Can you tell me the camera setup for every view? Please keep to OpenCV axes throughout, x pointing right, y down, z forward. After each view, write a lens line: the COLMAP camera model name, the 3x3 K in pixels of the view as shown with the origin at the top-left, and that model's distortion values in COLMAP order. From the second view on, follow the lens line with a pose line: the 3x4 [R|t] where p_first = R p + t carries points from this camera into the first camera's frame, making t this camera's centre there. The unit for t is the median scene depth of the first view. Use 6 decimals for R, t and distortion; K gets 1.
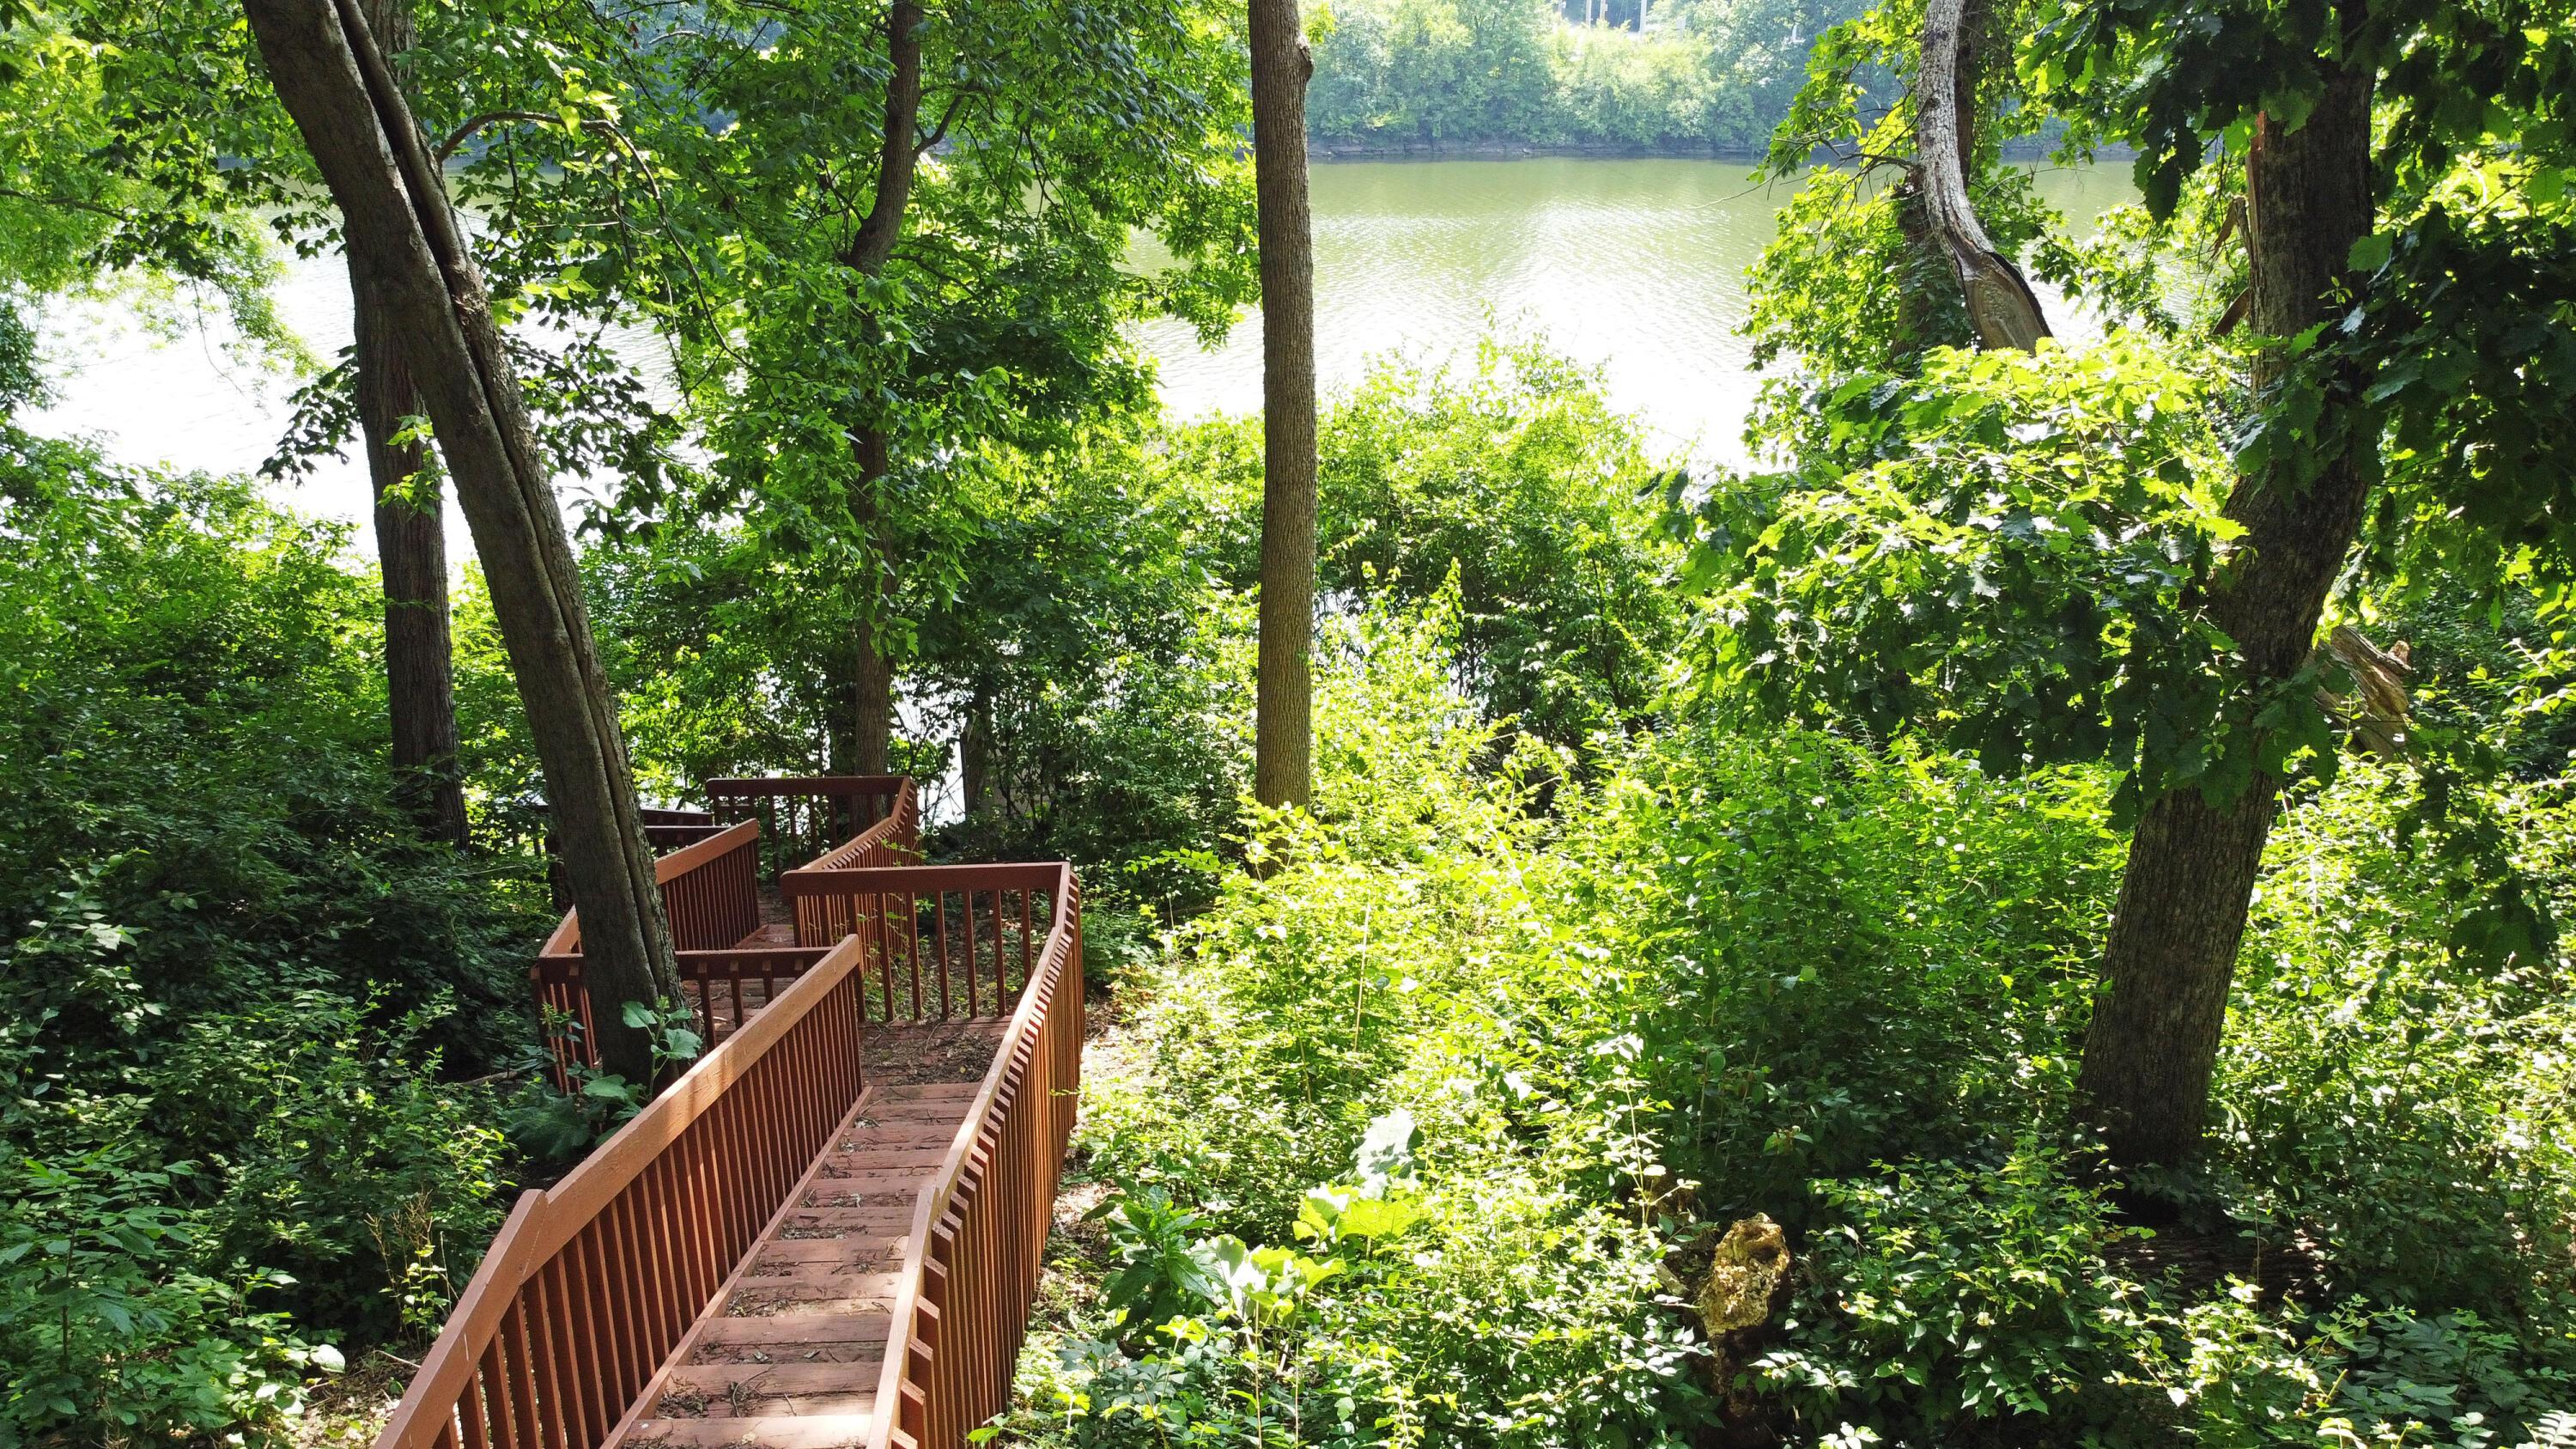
lens RADIAL K [[1910.5, 0, 1292.4], [0, 1910.5, 720.3], [0, 0, 1]] dist [-0.005054, -0.004019]
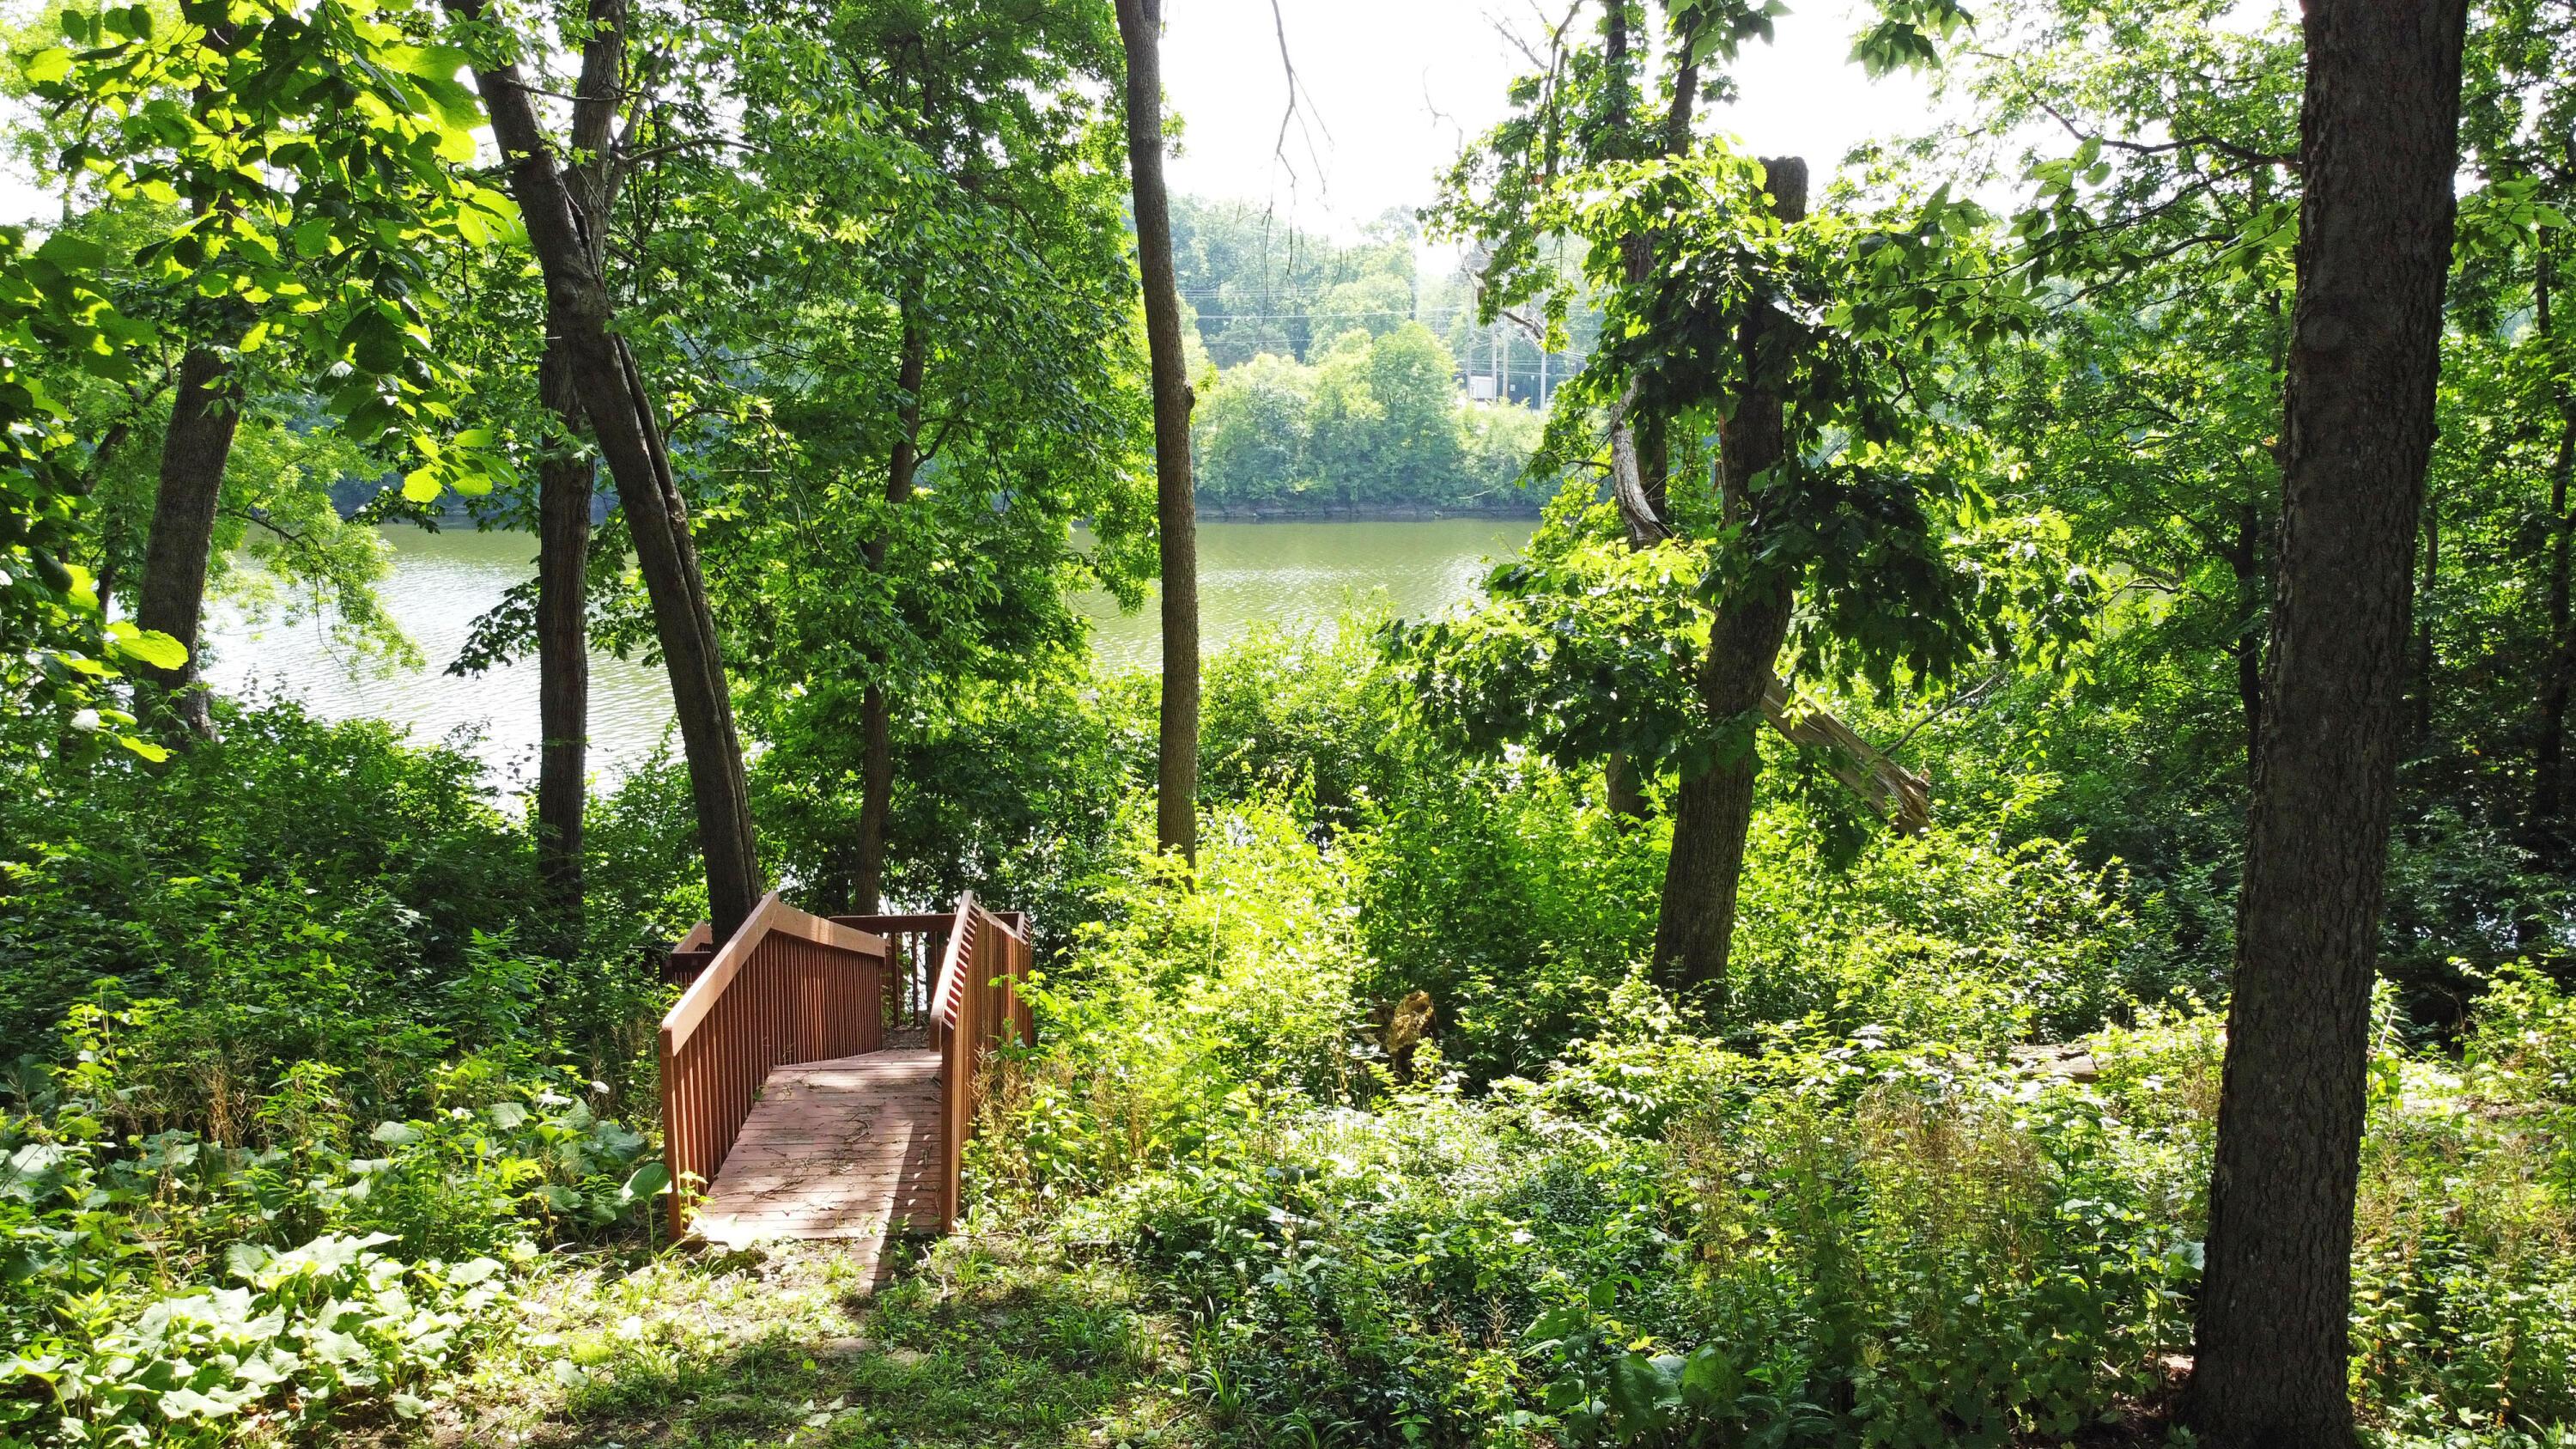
lens RADIAL K [[1910.5, 0, 1284.3], [0, 1910.5, 726.3], [0, 0, 1]] dist [-0.005054, -0.004019]
pose [[0.999512, -0.001294, 0.031217, 0.023898], [0.006927, 0.983452, -0.181037, 0.127806], [-0.030466, 0.181164, 0.982981, -0.300613]]
